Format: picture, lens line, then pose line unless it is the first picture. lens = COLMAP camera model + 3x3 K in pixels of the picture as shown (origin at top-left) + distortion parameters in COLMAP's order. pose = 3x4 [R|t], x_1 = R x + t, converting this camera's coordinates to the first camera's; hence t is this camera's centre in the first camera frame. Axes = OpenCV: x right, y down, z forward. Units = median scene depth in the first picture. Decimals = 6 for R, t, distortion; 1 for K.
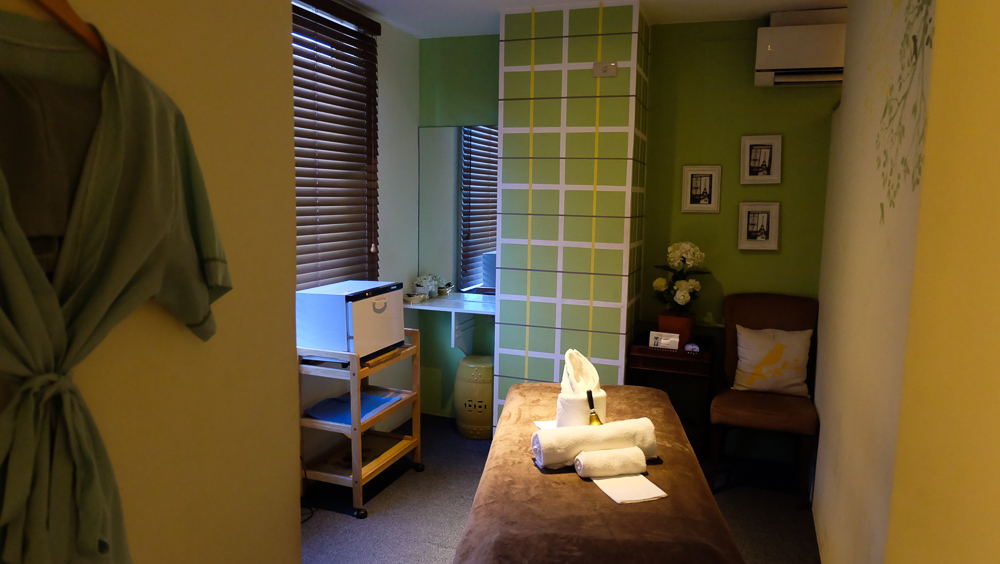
lens RADIAL K [[683.9, 0, 500.2], [0, 683.9, 282.0], [0, 0, 1]] dist [-0.048533, 0.051028]
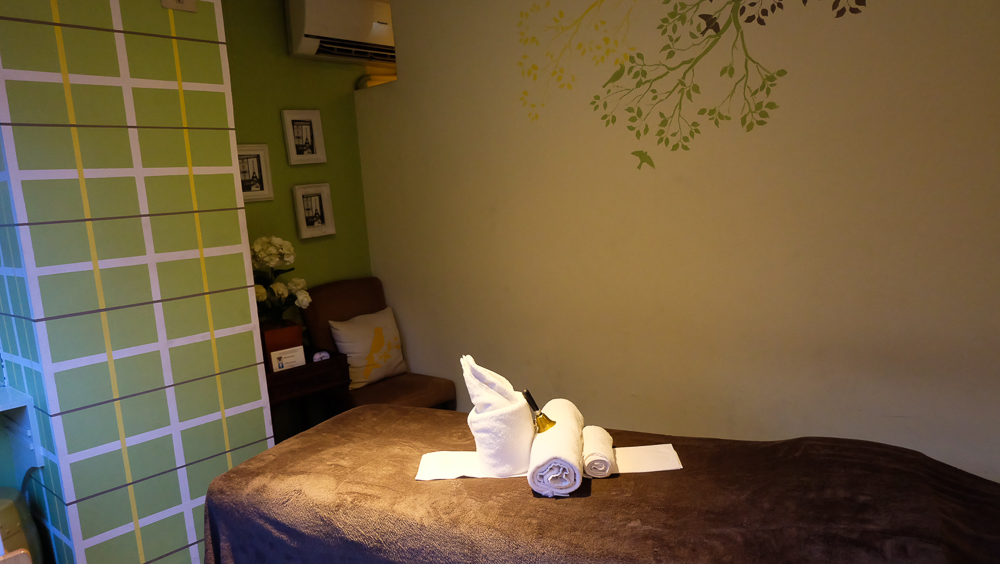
lens RADIAL K [[683.9, 0, 500.8], [0, 683.9, 282.4], [0, 0, 1]] dist [-0.048533, 0.051028]
pose [[0.364025, -0.171485, 0.915466, -0.380870], [0.194145, 0.975284, 0.105490, -0.037034], [-0.910930, 0.139332, 0.388321, 0.442830]]
